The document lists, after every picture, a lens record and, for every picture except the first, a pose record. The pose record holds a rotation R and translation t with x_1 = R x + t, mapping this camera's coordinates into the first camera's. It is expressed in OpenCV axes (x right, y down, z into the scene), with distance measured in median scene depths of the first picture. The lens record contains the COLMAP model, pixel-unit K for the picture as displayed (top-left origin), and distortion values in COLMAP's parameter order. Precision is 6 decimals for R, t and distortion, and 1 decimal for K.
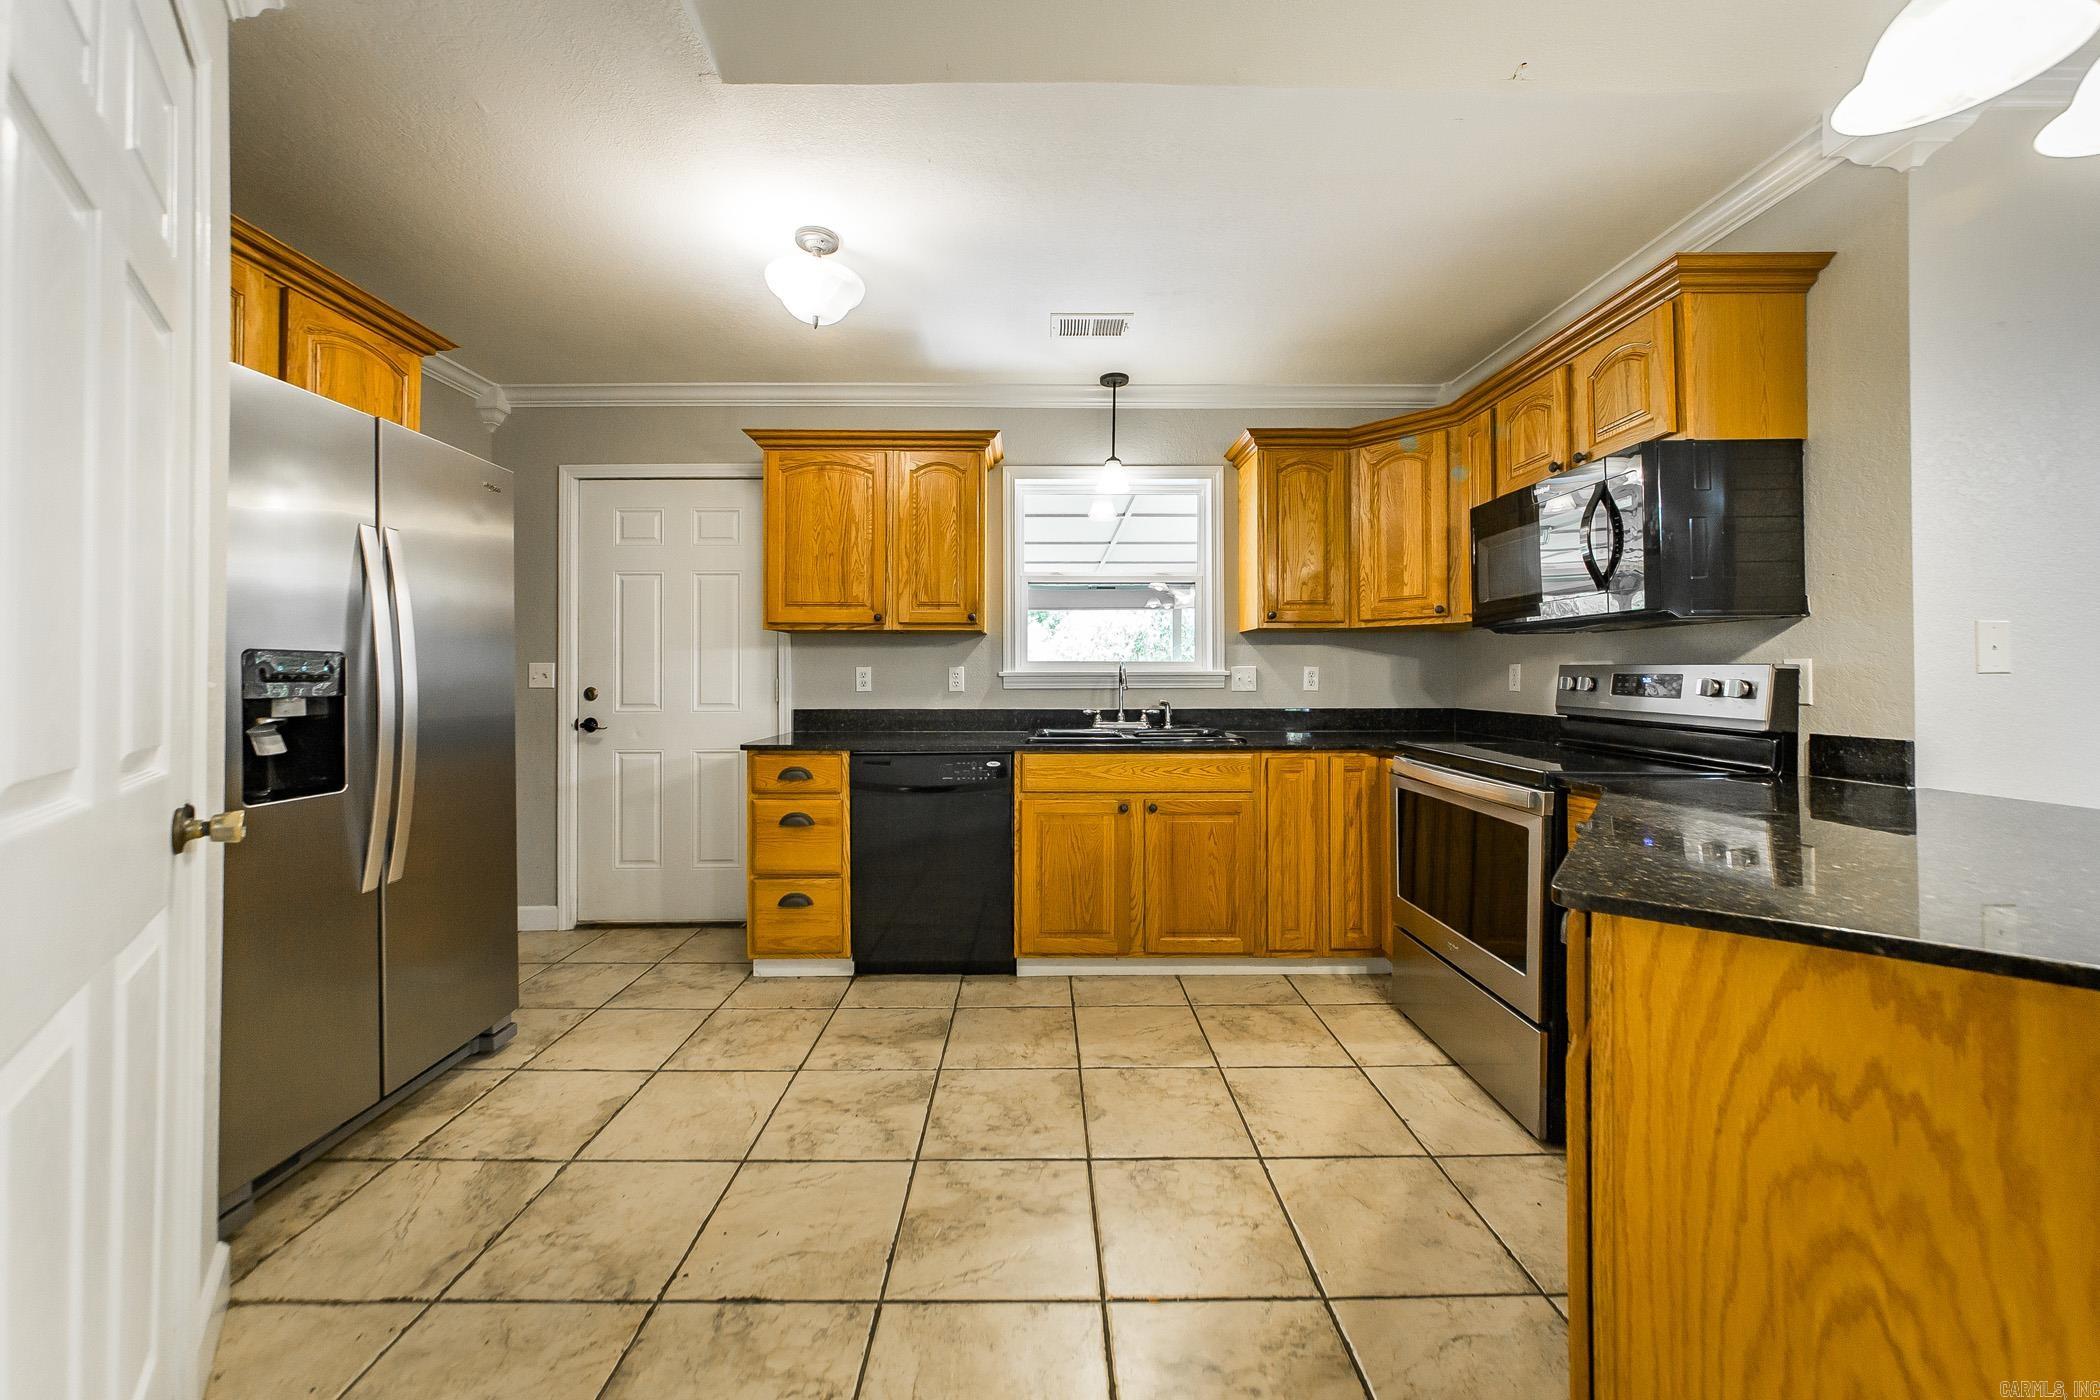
lens RADIAL K [[750.5, 0, 1040.6], [0, 750.5, 674.3], [0, 0, 1]] dist [0.000815, -0.000006]
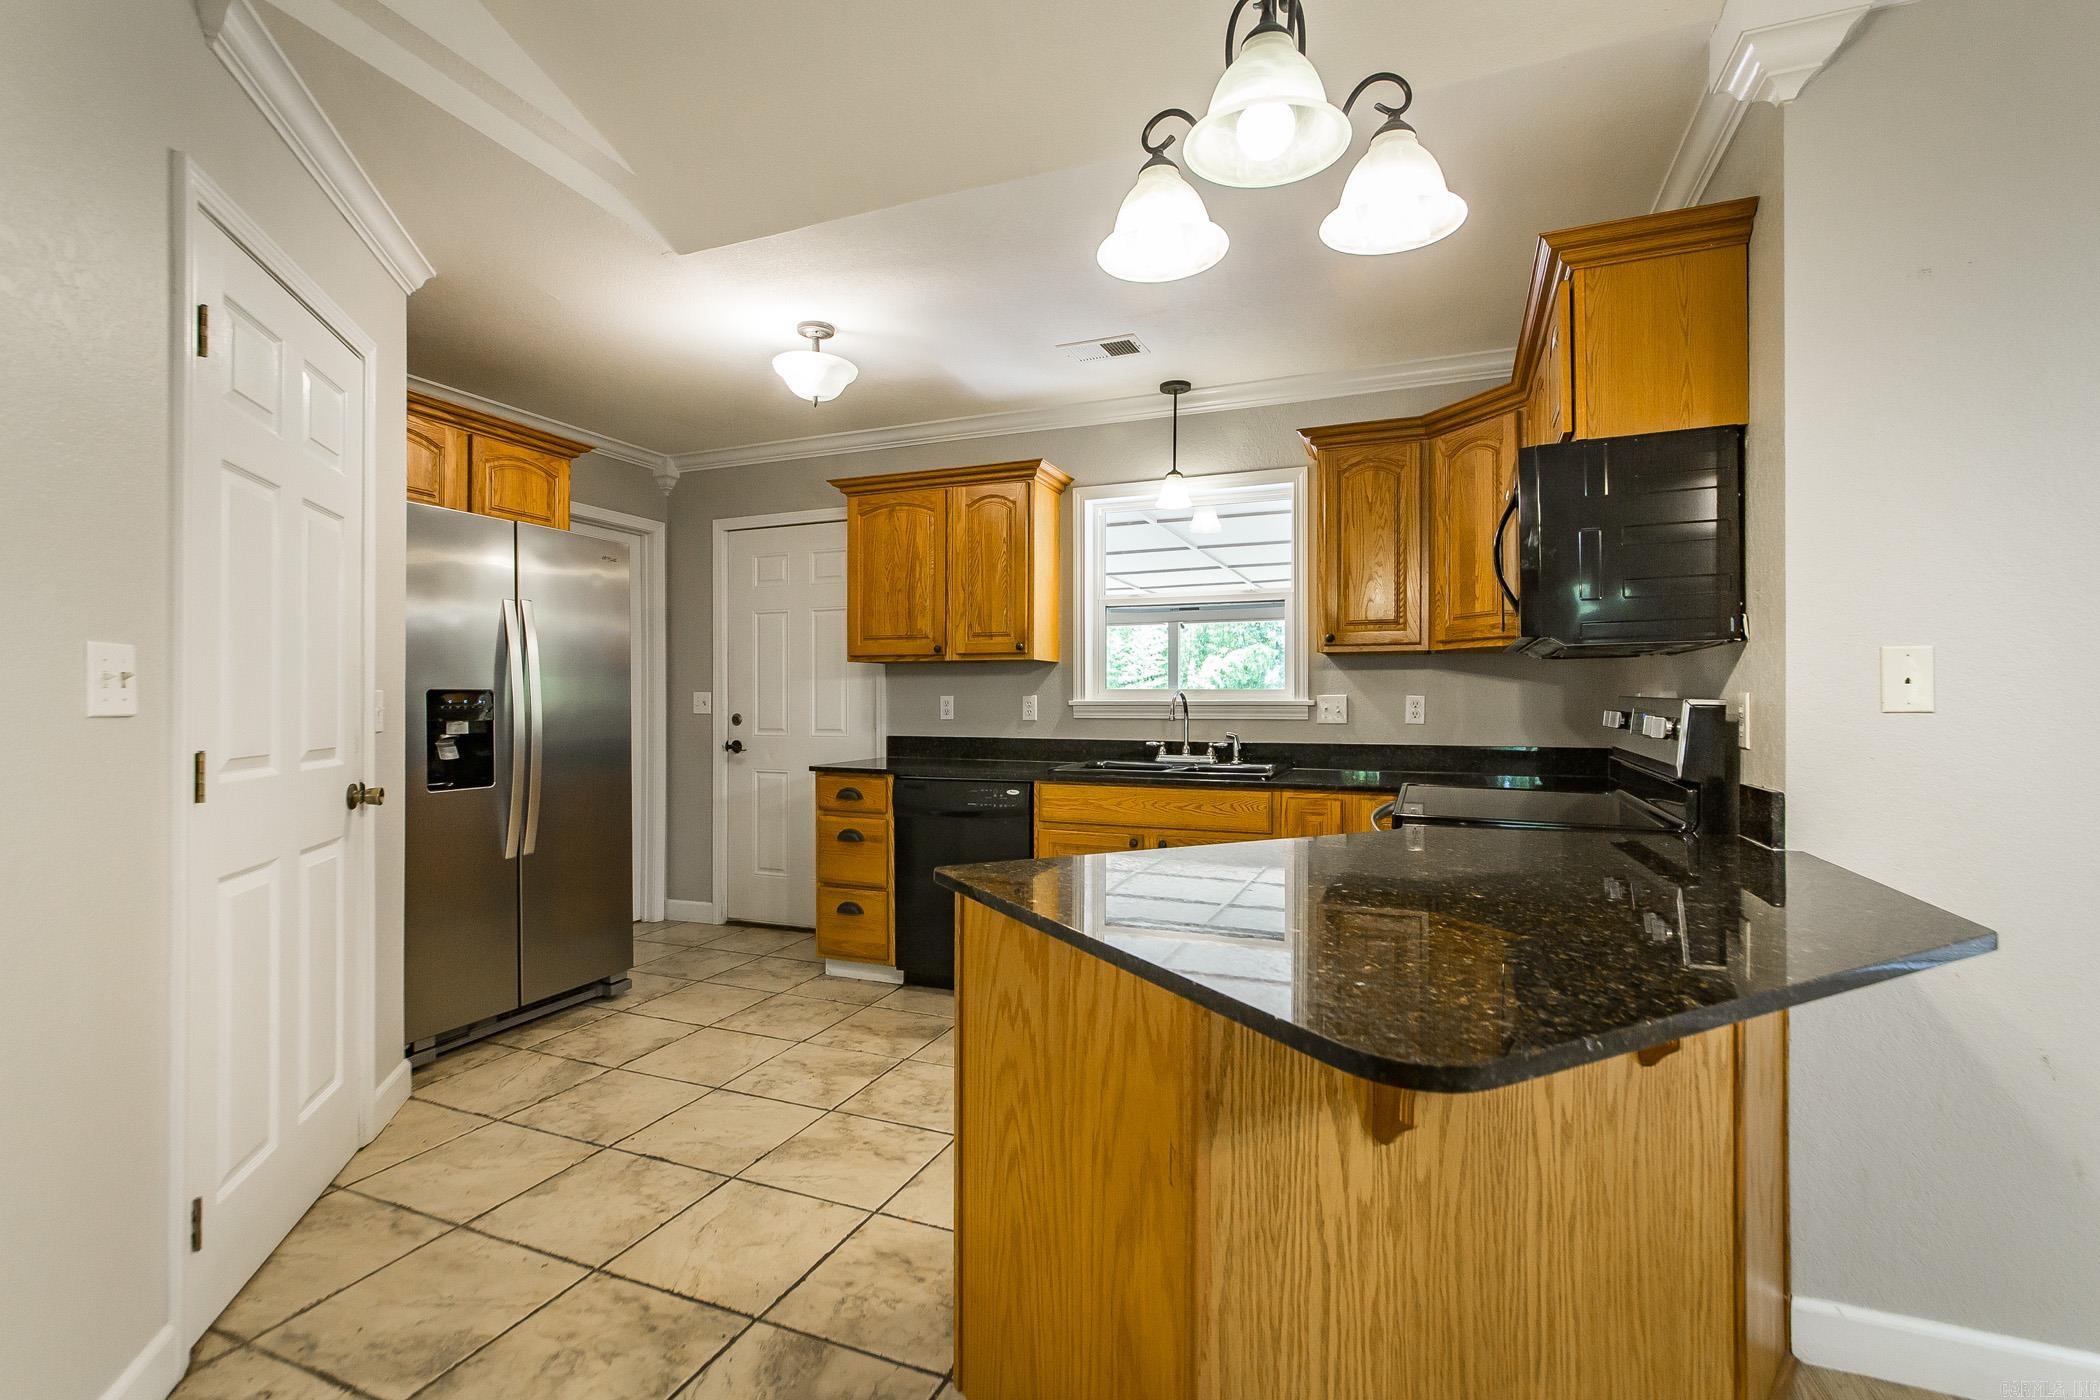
lens RADIAL K [[938.5, 0, 1044.8], [0, 938.5, 707.9], [0, 0, 1]] dist [0.014318, -0.000050]
pose [[0.922809, 0.004653, -0.385229, 0.456771], [0.000018, 0.999927, 0.012120, -0.010486], [0.385257, -0.011192, 0.922741, -0.158994]]
